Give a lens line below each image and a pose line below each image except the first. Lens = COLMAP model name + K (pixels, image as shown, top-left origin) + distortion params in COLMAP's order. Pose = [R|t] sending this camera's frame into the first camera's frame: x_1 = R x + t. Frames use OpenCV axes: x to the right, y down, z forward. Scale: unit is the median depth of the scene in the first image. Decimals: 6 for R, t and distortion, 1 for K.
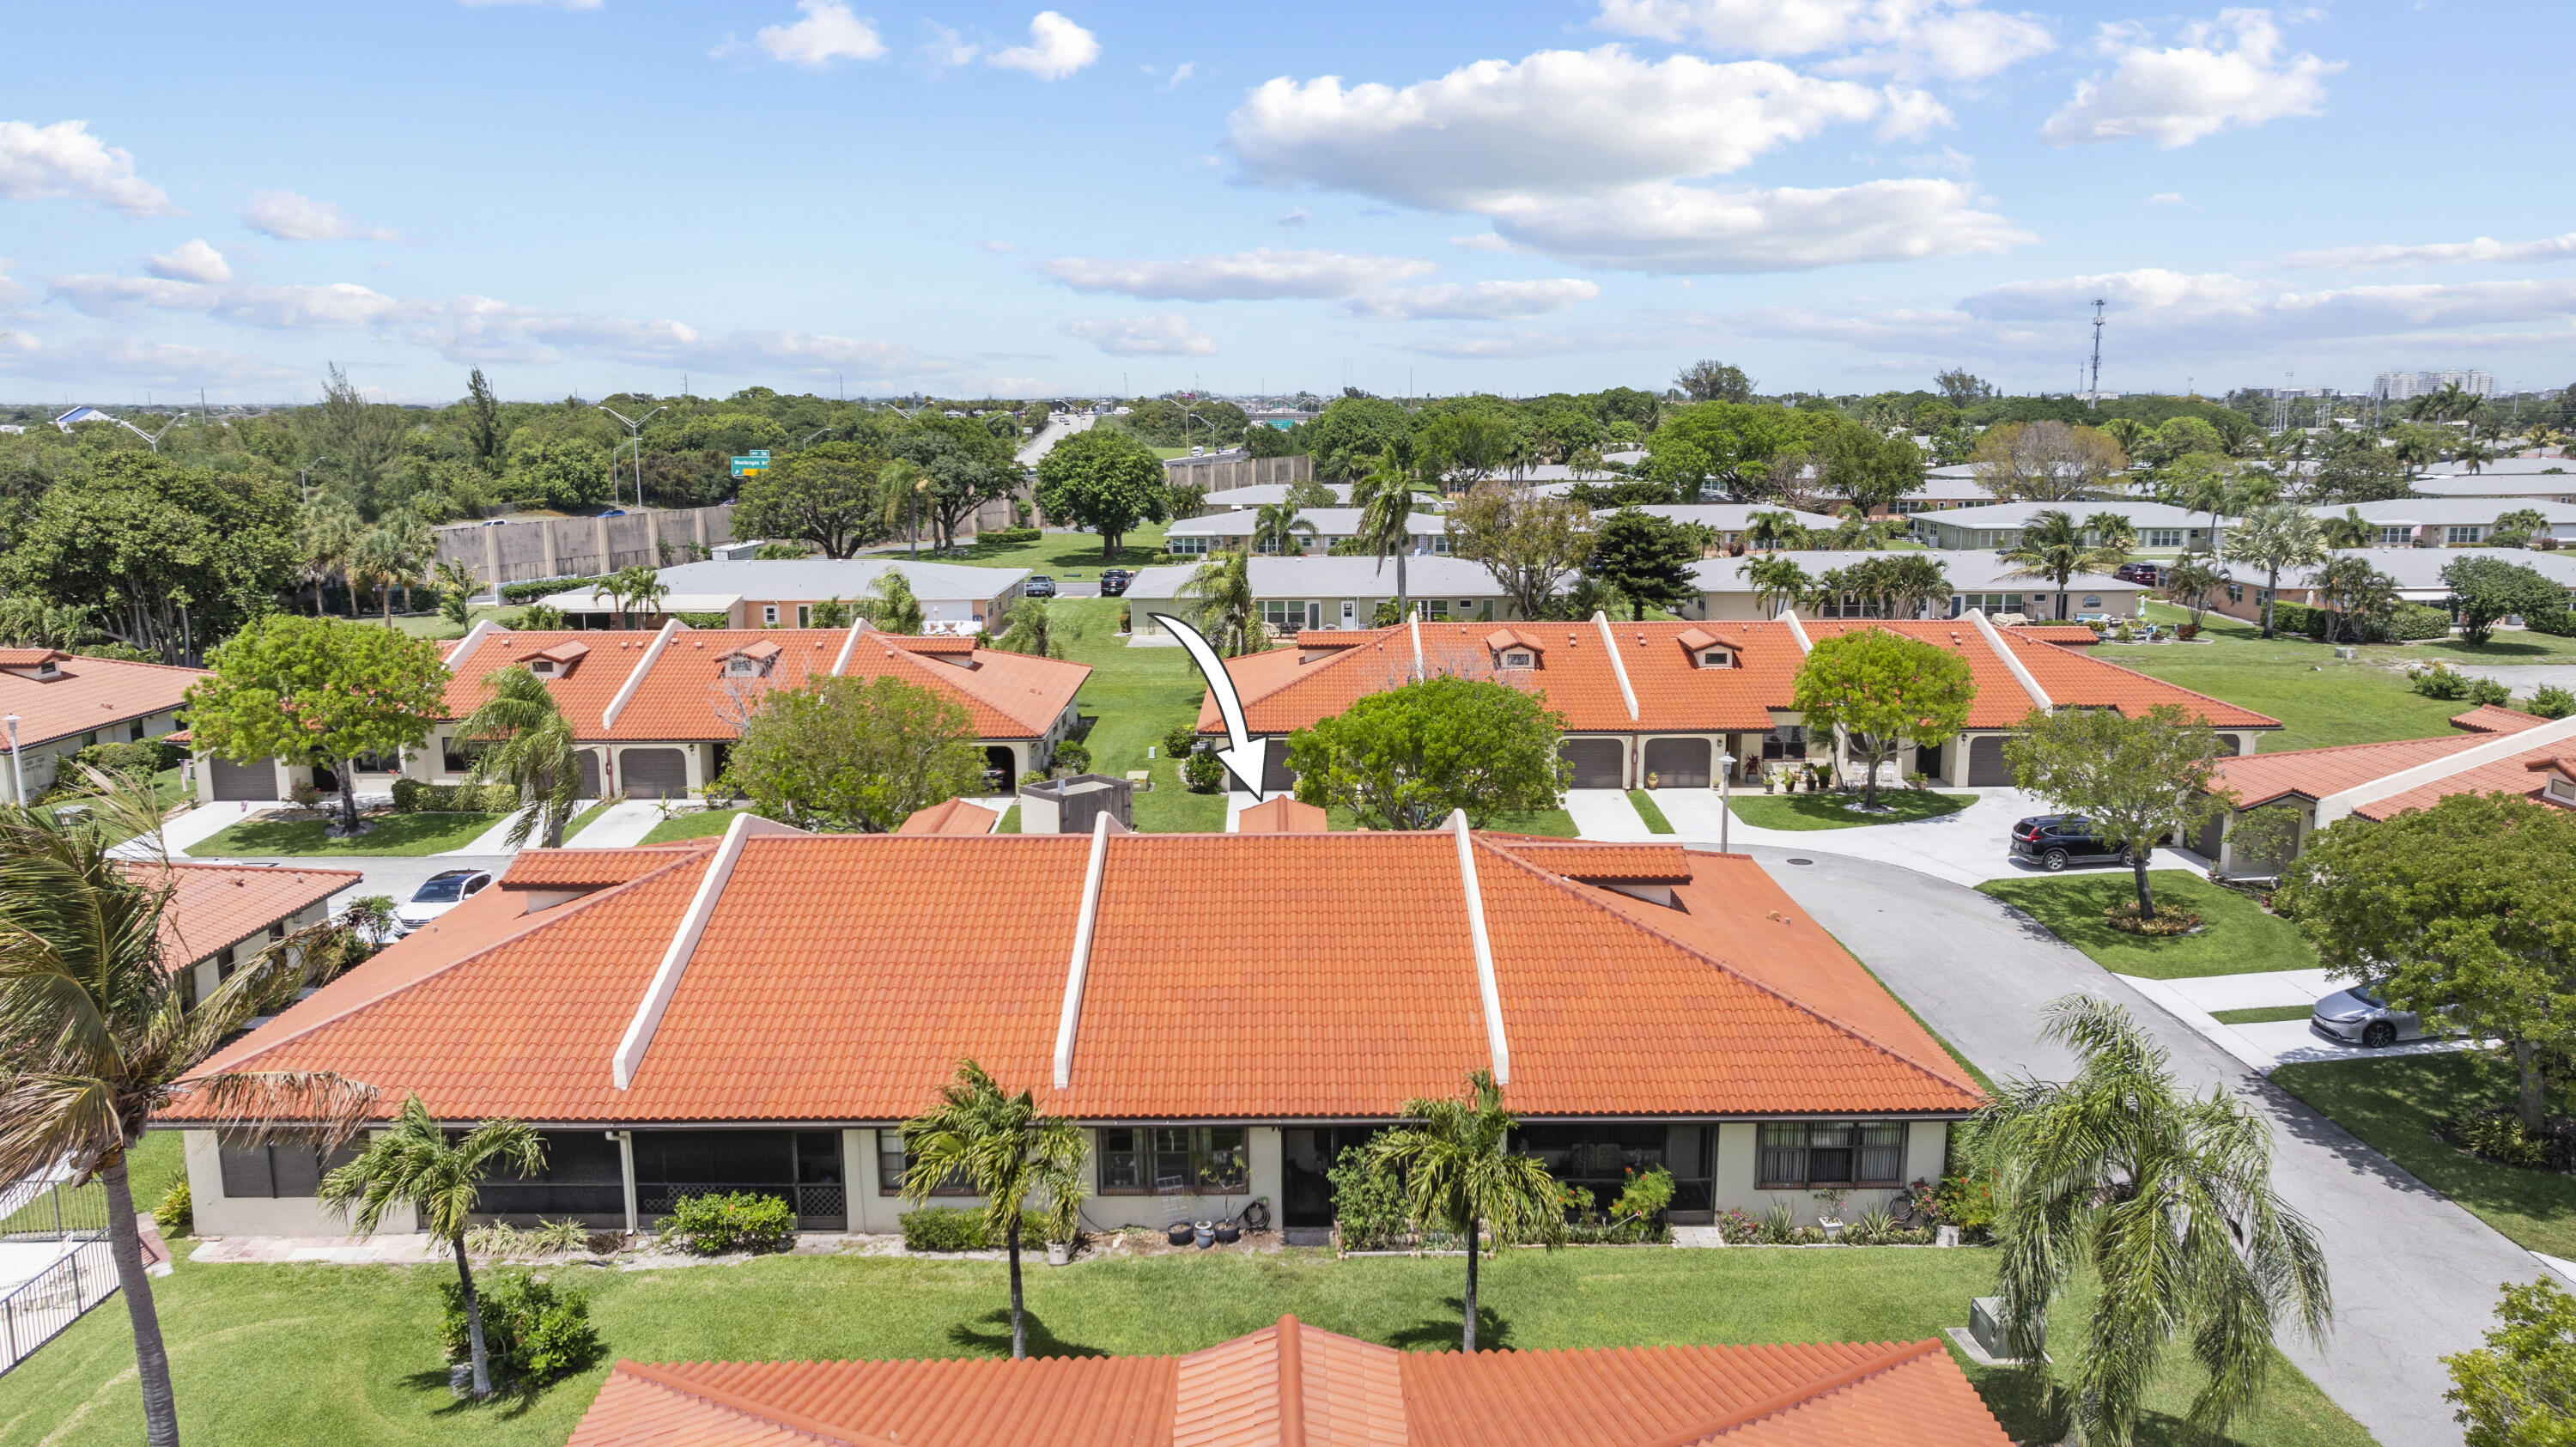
lens RADIAL K [[1819.2, 0, 1296.8], [0, 1819.2, 730.5], [0, 0, 1]] dist [-0.014348, -0.000755]
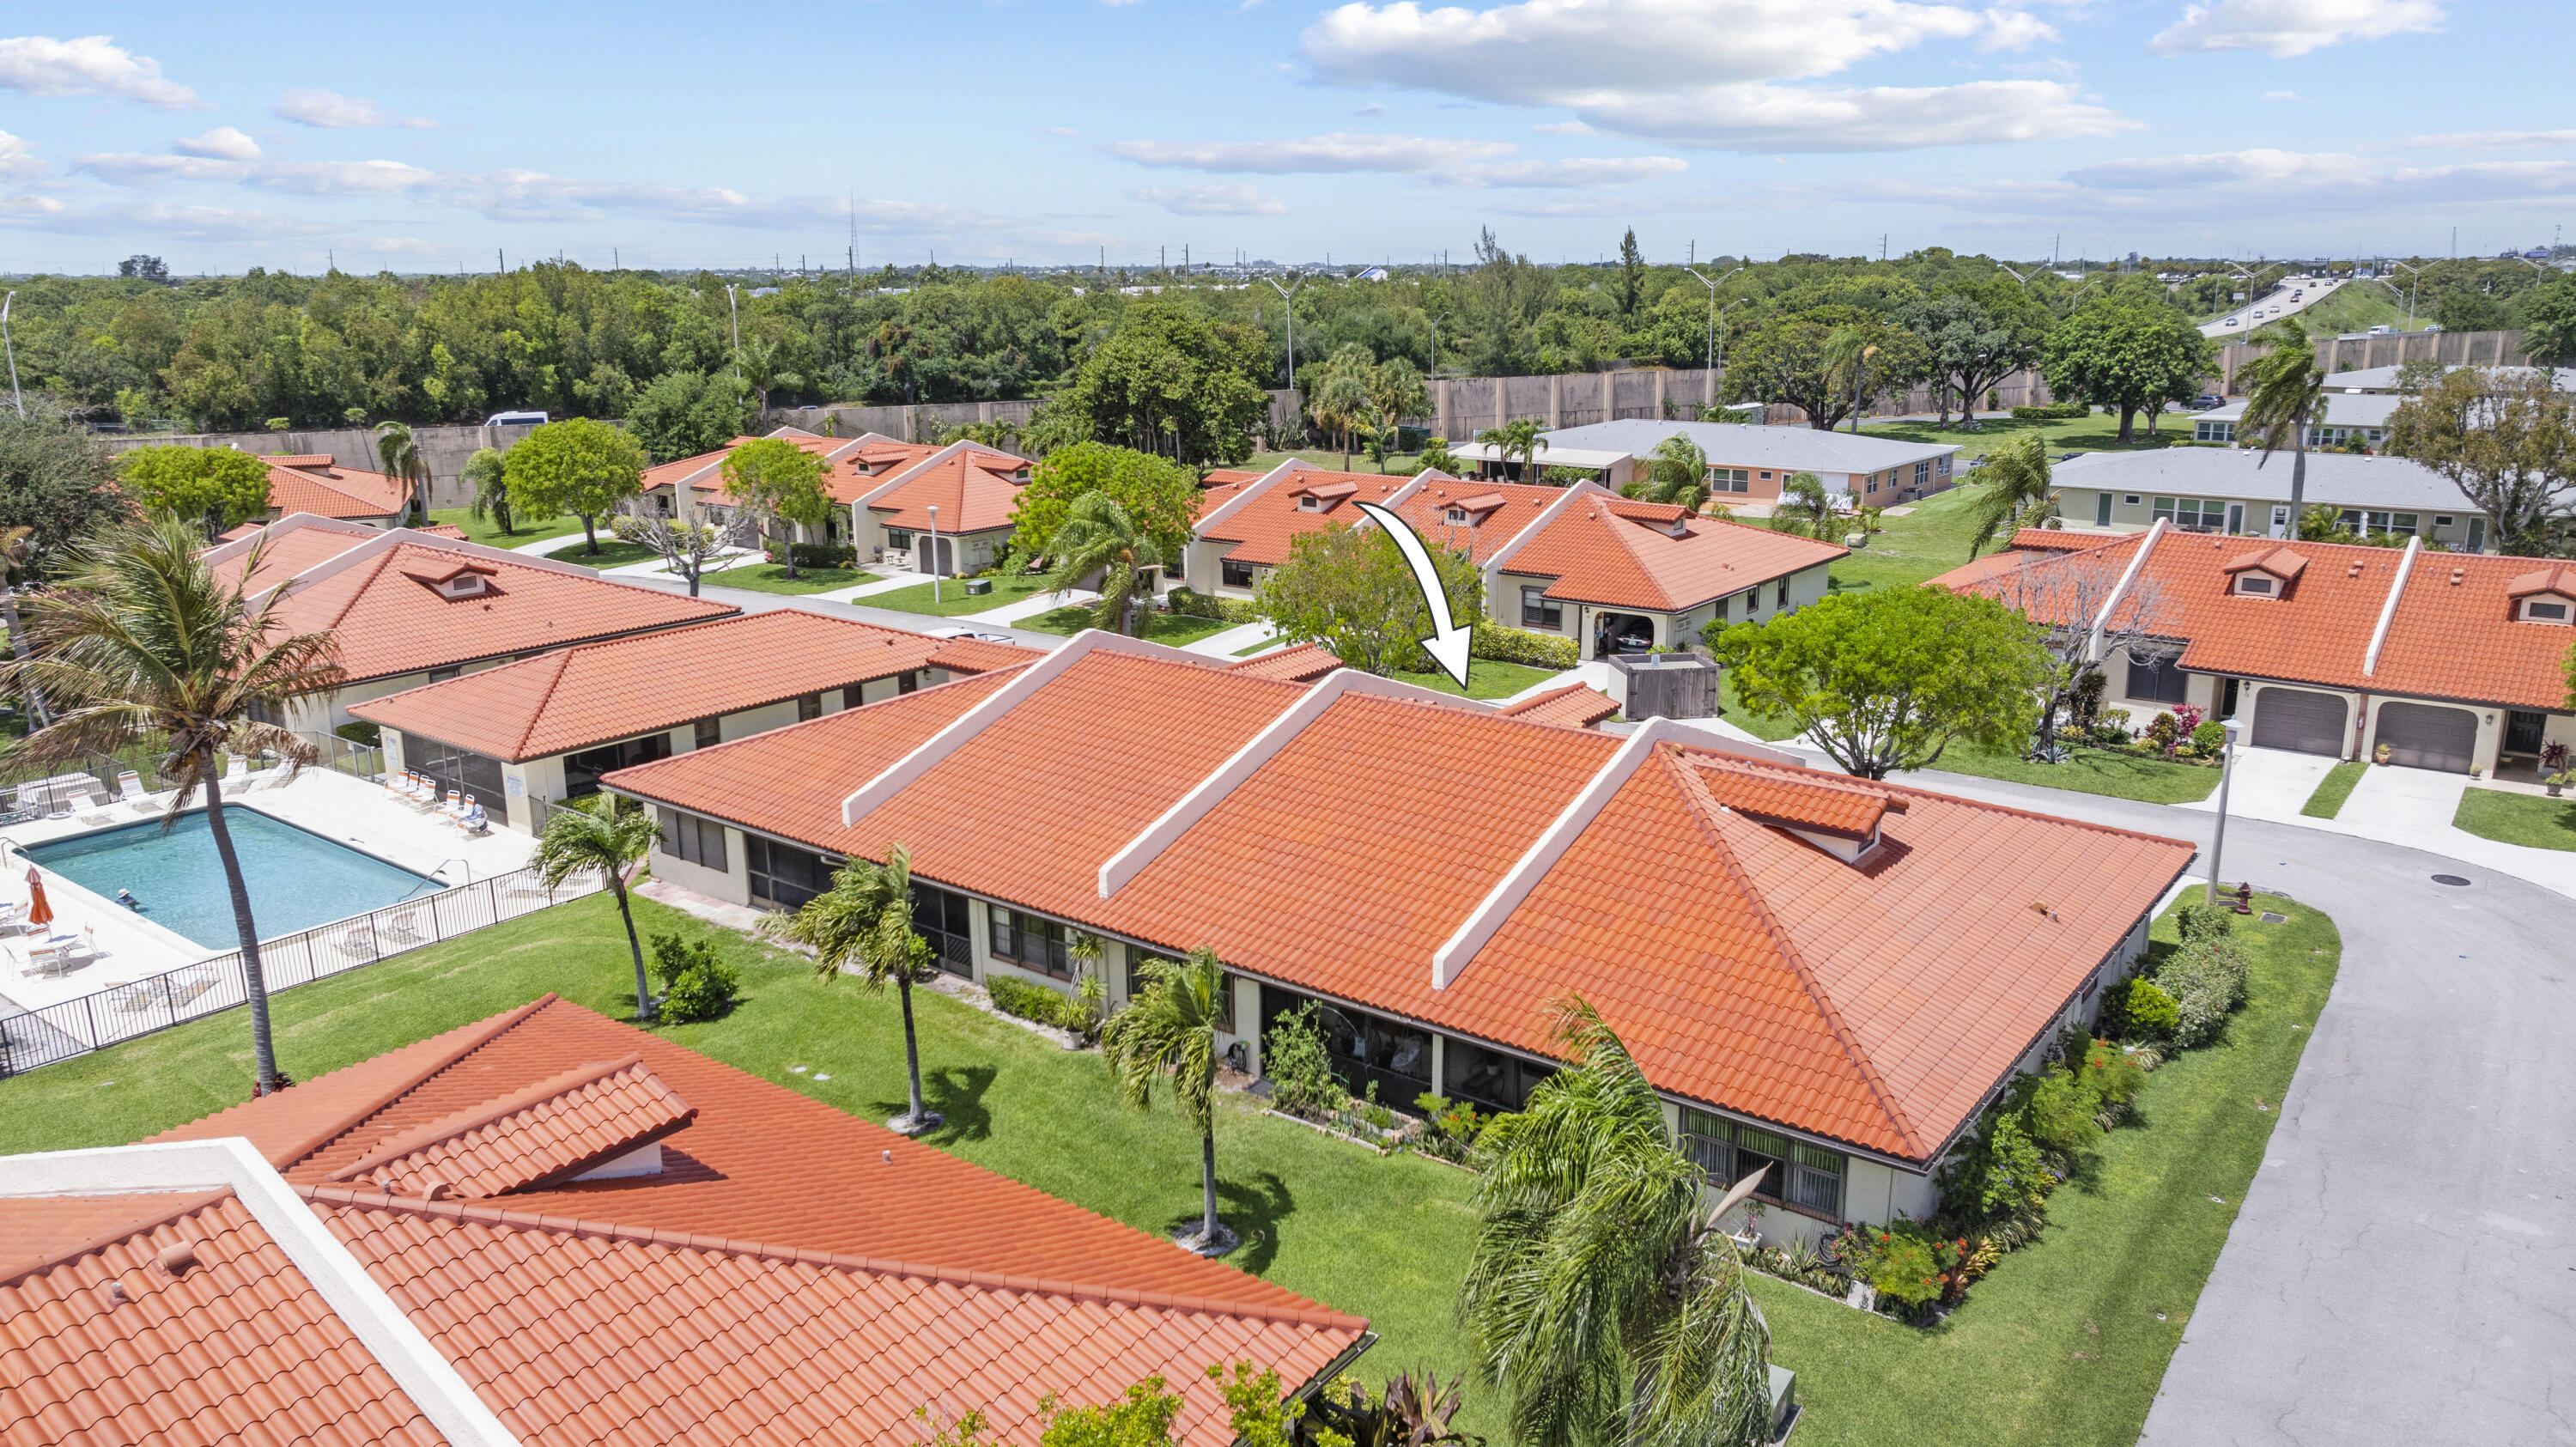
lens RADIAL K [[1819.2, 0, 1297.2], [0, 1819.2, 711.1], [0, 0, 1]] dist [-0.014348, -0.000755]
pose [[0.788824, 0.145012, -0.597267, 0.195450], [-0.106816, 0.989325, 0.099126, -0.012402], [0.605266, -0.014395, 0.795893, 0.061292]]
